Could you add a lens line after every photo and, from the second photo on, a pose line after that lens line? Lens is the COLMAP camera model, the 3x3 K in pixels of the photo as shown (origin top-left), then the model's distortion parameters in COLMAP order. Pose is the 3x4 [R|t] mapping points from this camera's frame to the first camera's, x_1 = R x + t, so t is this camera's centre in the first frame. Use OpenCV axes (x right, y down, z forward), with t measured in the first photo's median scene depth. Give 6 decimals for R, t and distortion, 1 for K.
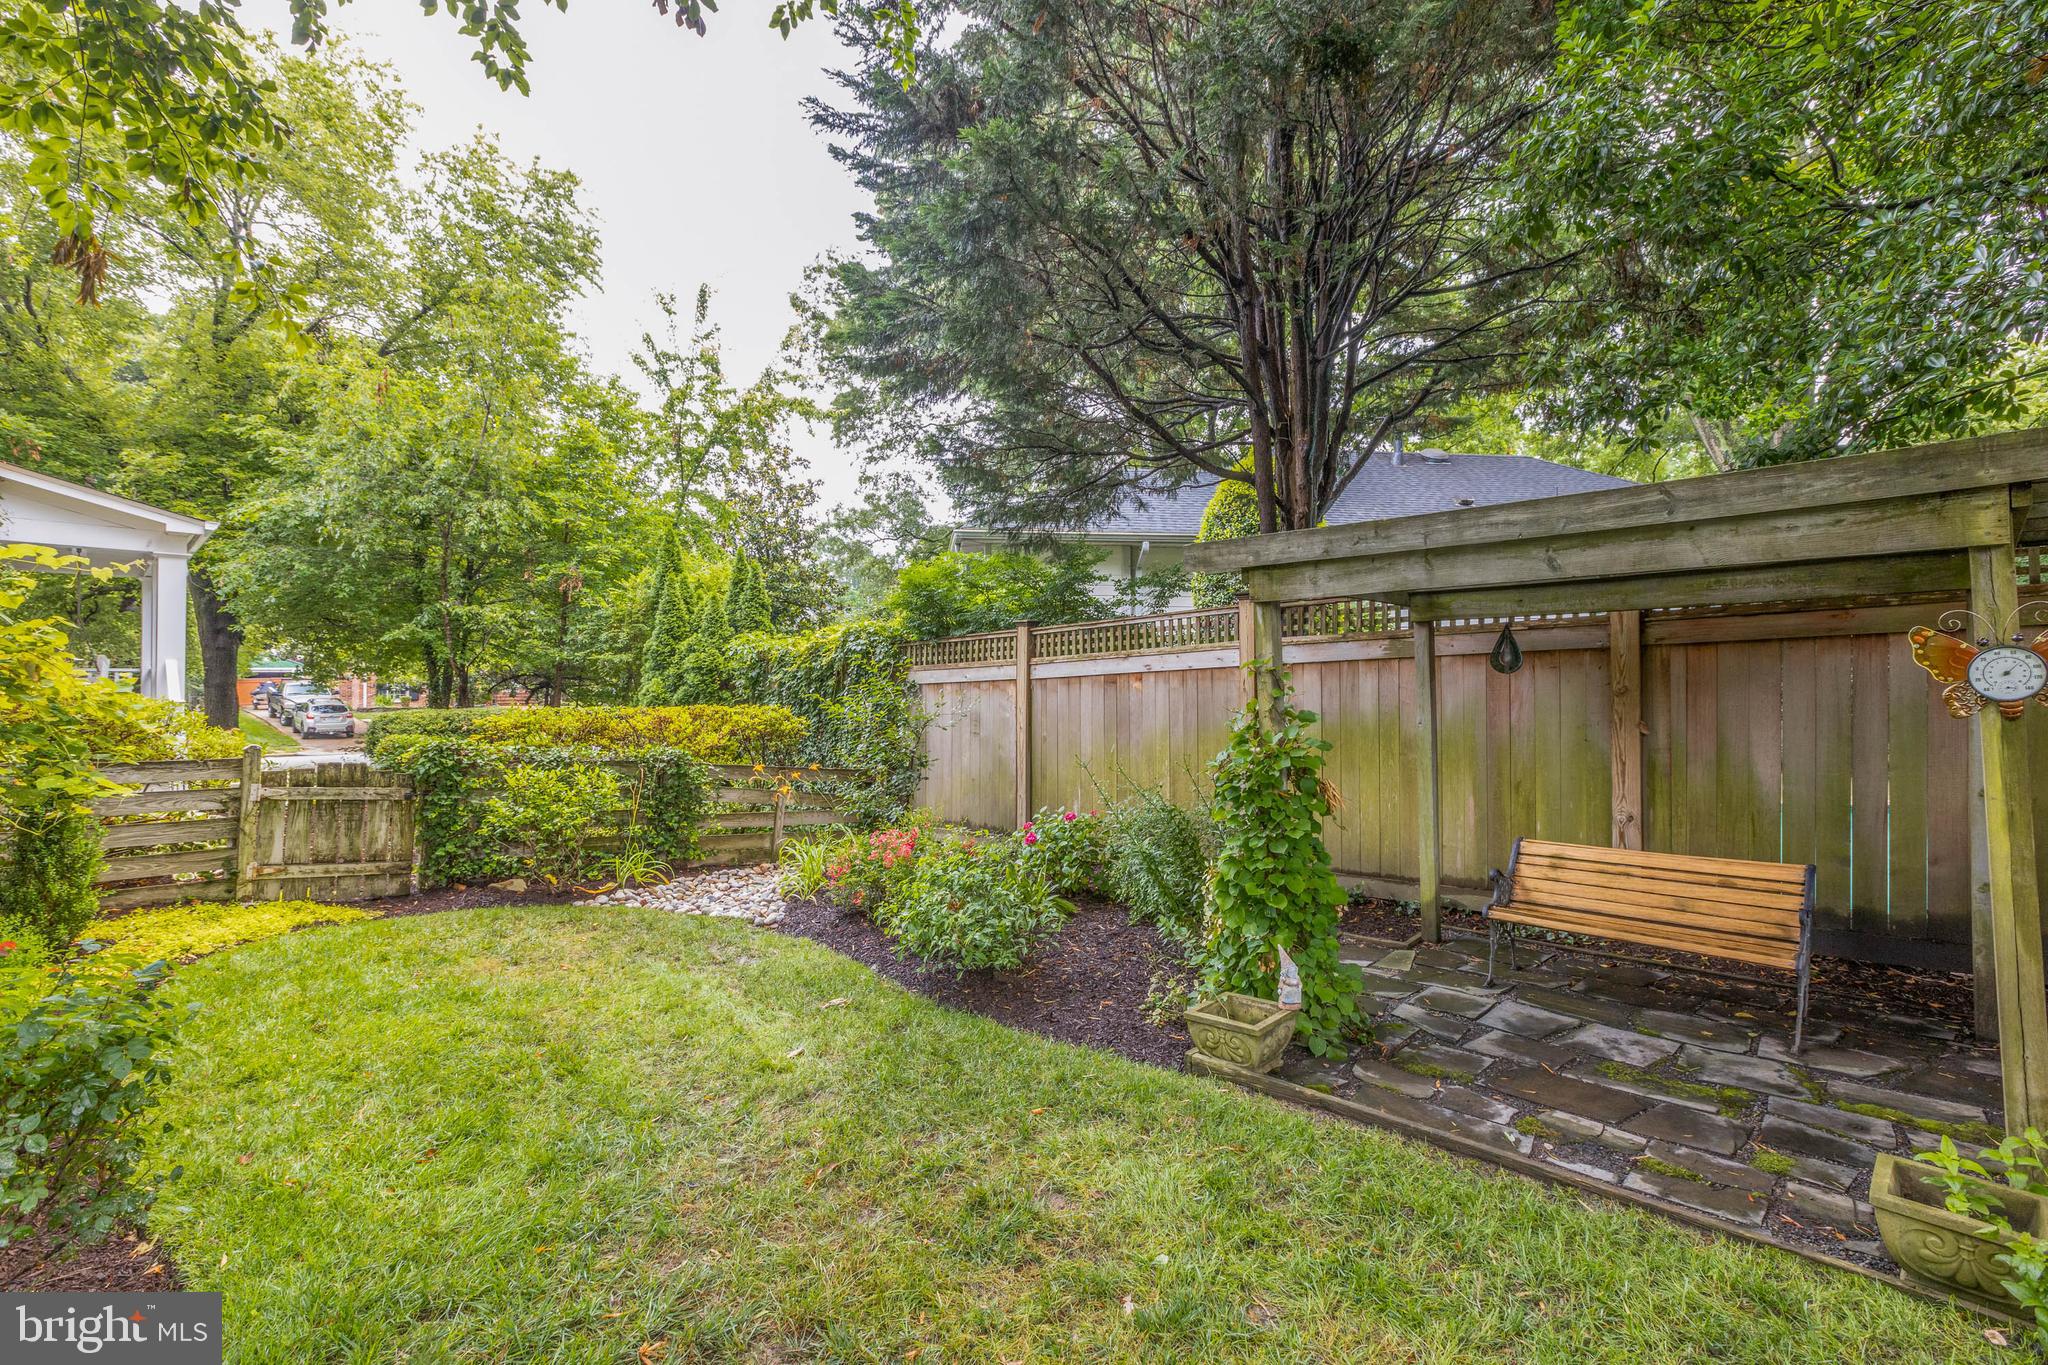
lens RADIAL K [[909.9, 0, 1029.5], [0, 909.9, 683.7], [0, 0, 1]] dist [0.002114, -0.000190]
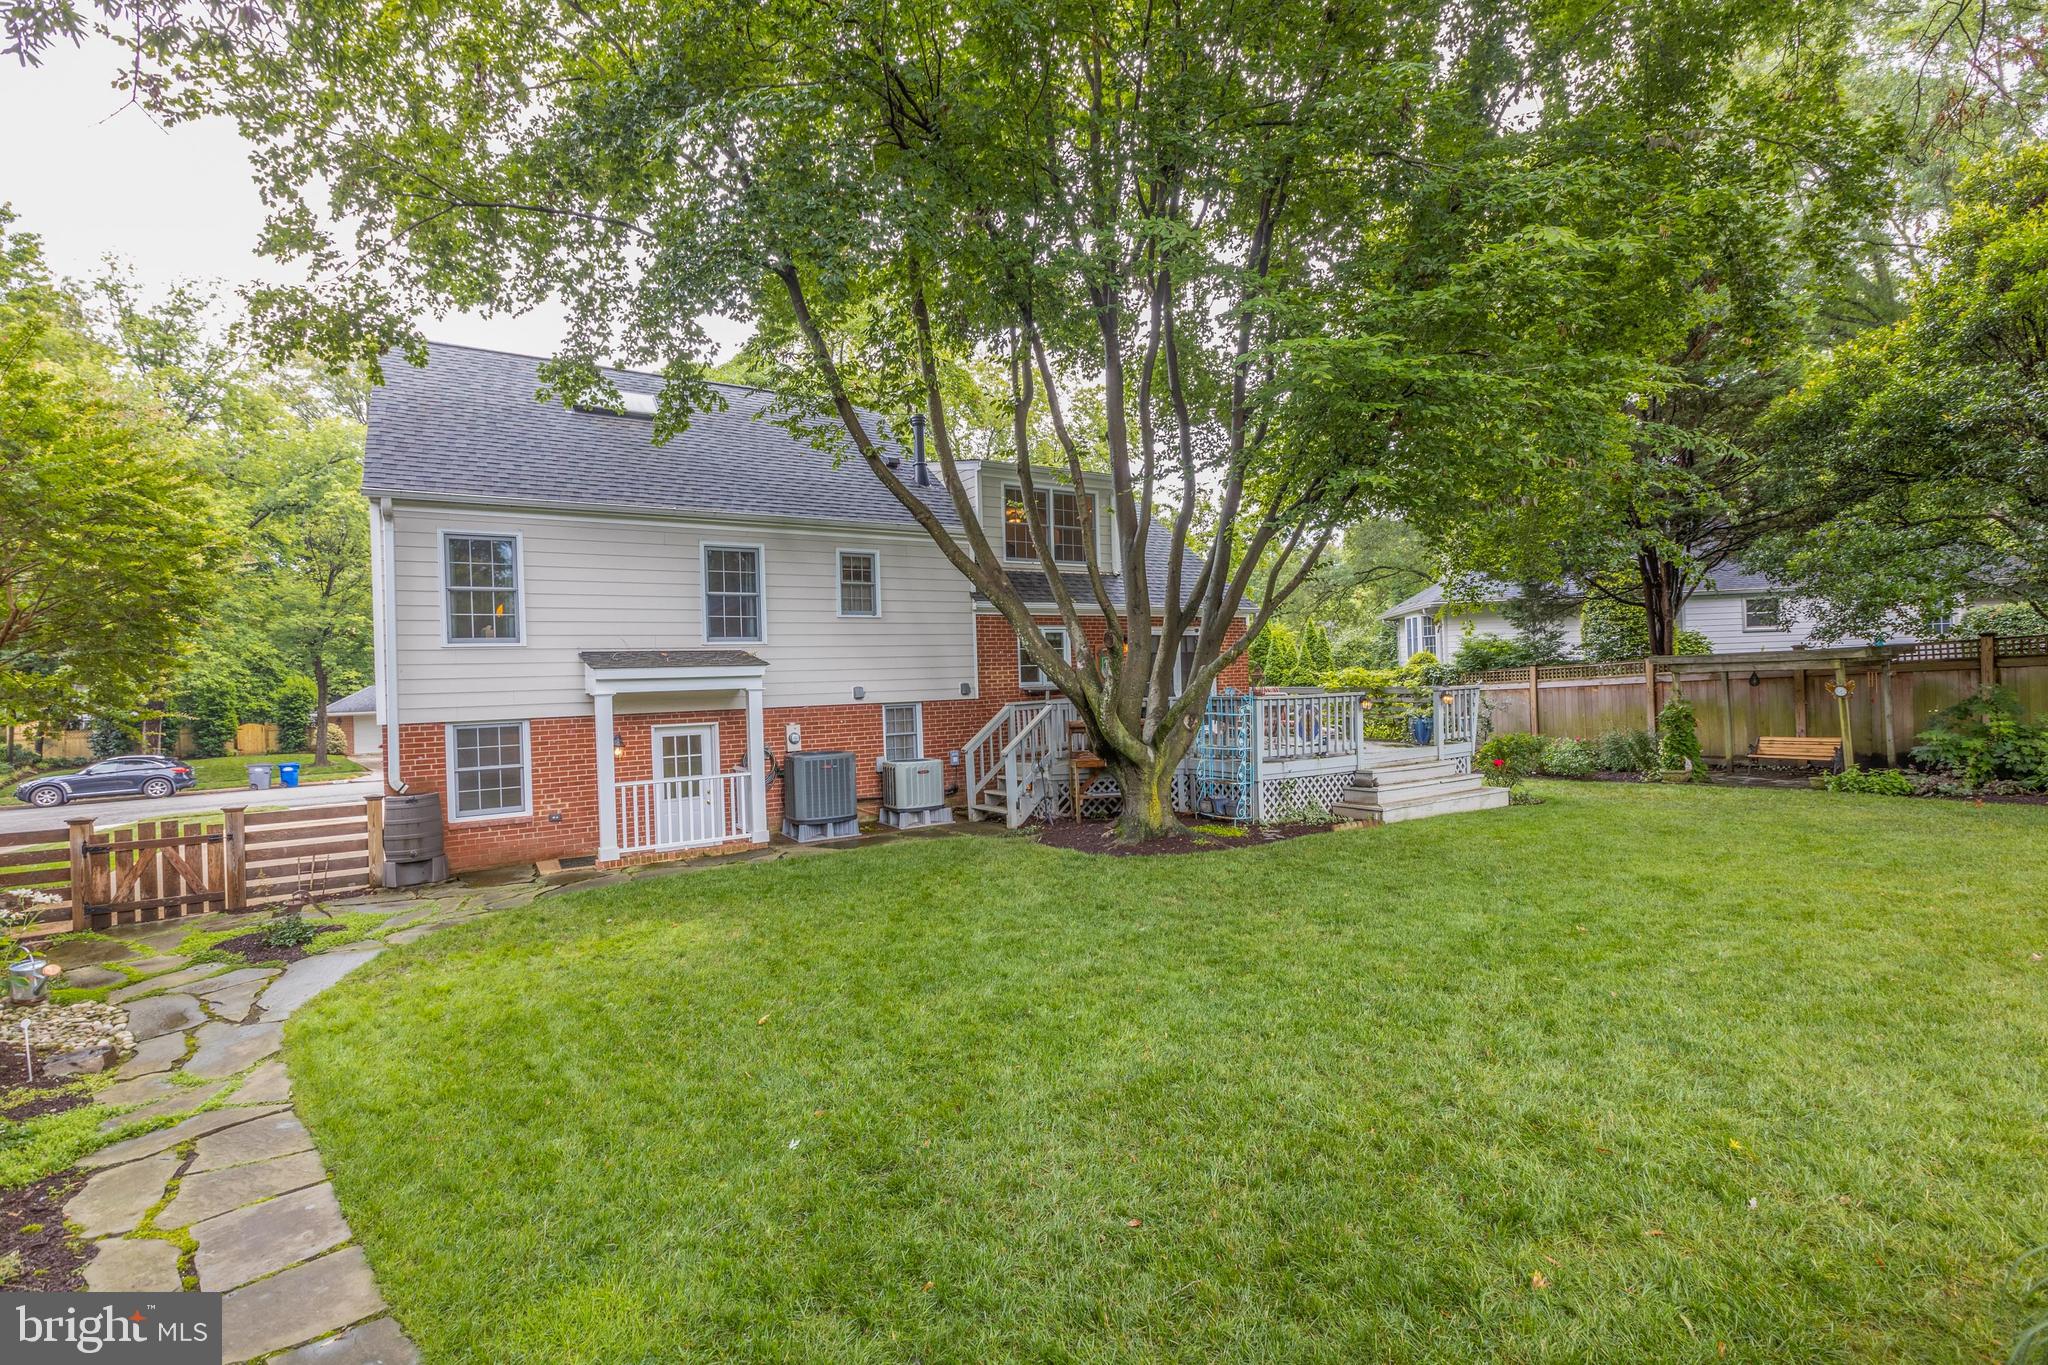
lens RADIAL K [[909.9, 0, 1031.9], [0, 909.9, 683.1], [0, 0, 1]] dist [0.002114, -0.000190]
pose [[0.966663, -0.033421, -0.253862, -1.484705], [0.035023, 0.999385, 0.001792, -0.153742], [0.253646, -0.010623, 0.967239, -3.639437]]
